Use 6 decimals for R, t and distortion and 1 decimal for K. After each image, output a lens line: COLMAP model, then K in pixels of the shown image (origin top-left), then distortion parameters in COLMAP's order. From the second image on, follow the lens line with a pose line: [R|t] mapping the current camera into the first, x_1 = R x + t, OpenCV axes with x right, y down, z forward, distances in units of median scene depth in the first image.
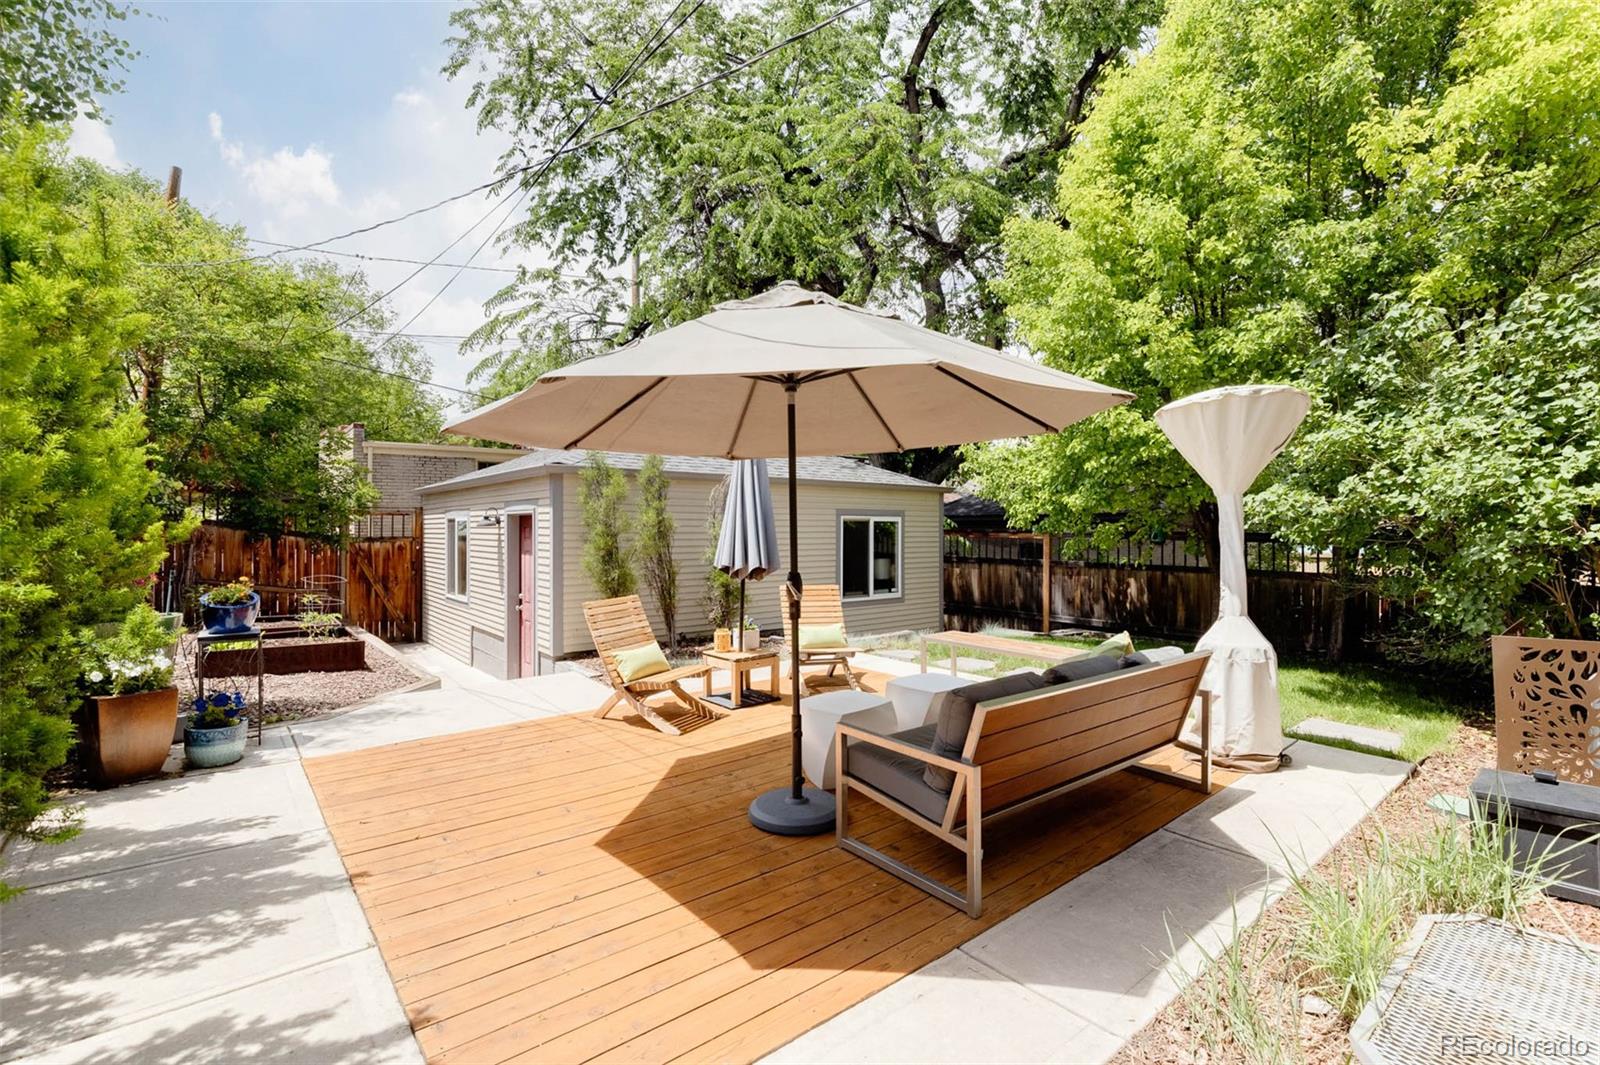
lens RADIAL K [[721.1, 0, 810.1], [0, 721.1, 524.7], [0, 0, 1]] dist [0.000690, -0.000852]
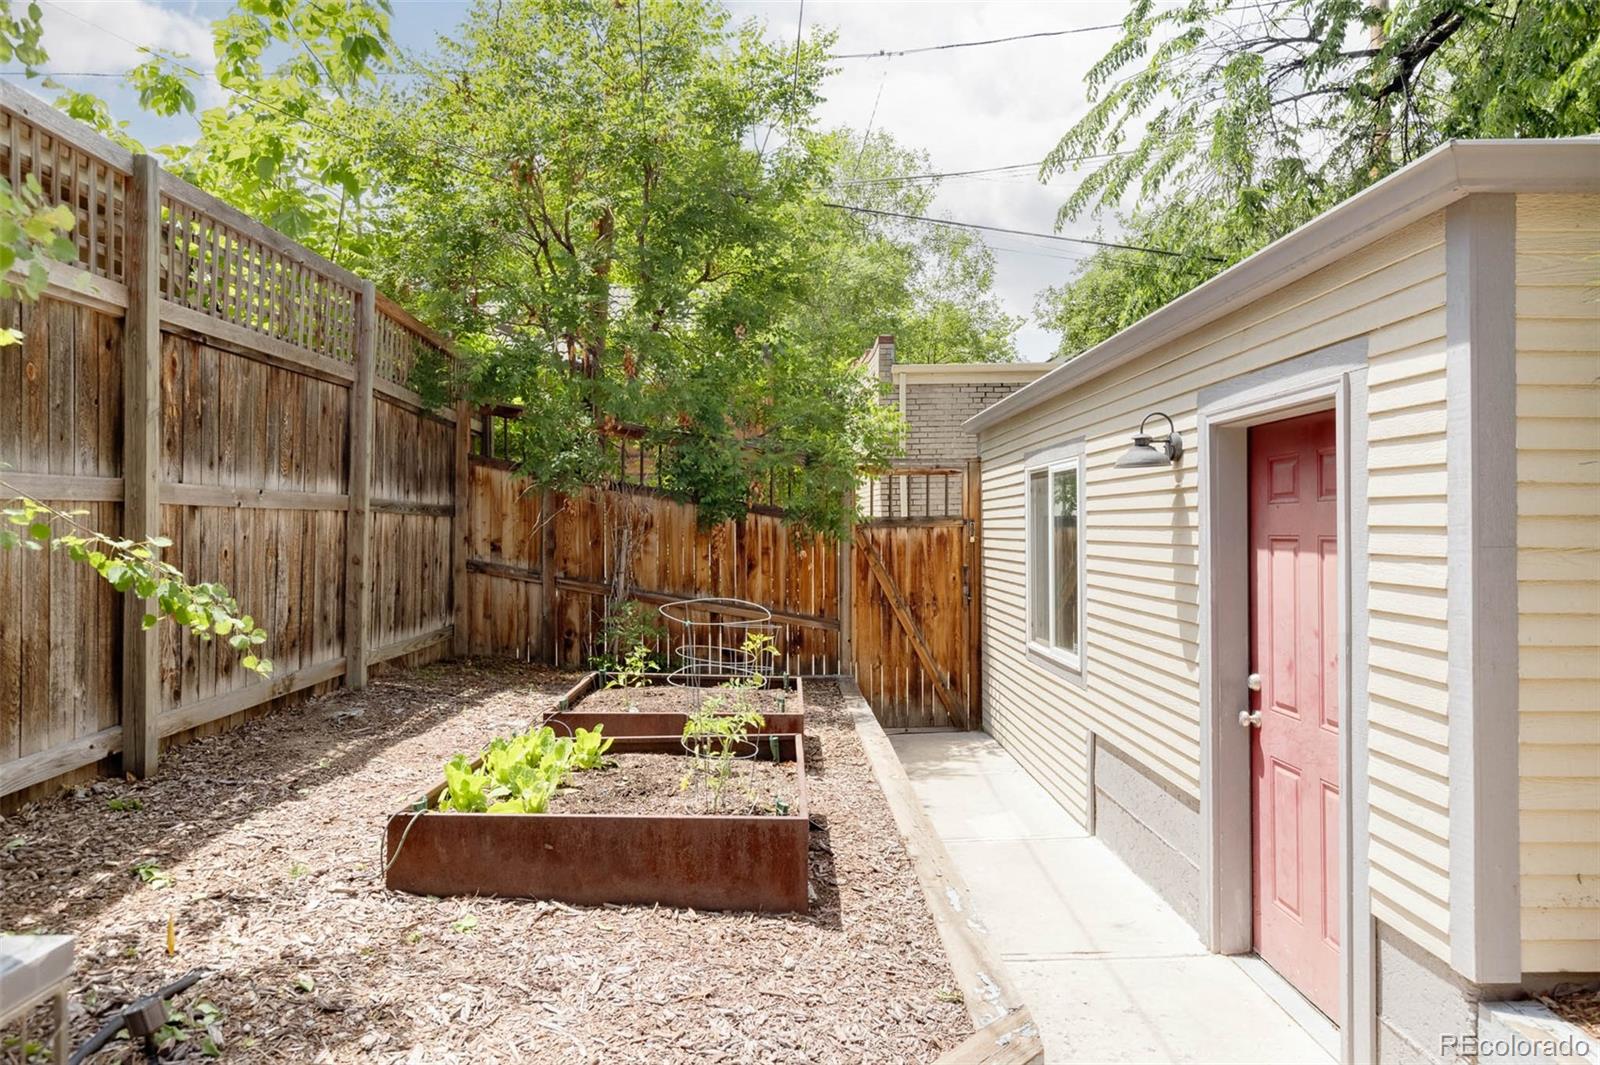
lens RADIAL K [[1053.2, 0, 800.2], [0, 1053.2, 525.0], [0, 0, 1]] dist [-0.004704, -0.001405]
pose [[0.786585, -0.004893, -0.617463, -0.213649], [0.008255, 0.999963, 0.002592, 0.021566], [0.617427, -0.007136, 0.786596, 0.402122]]
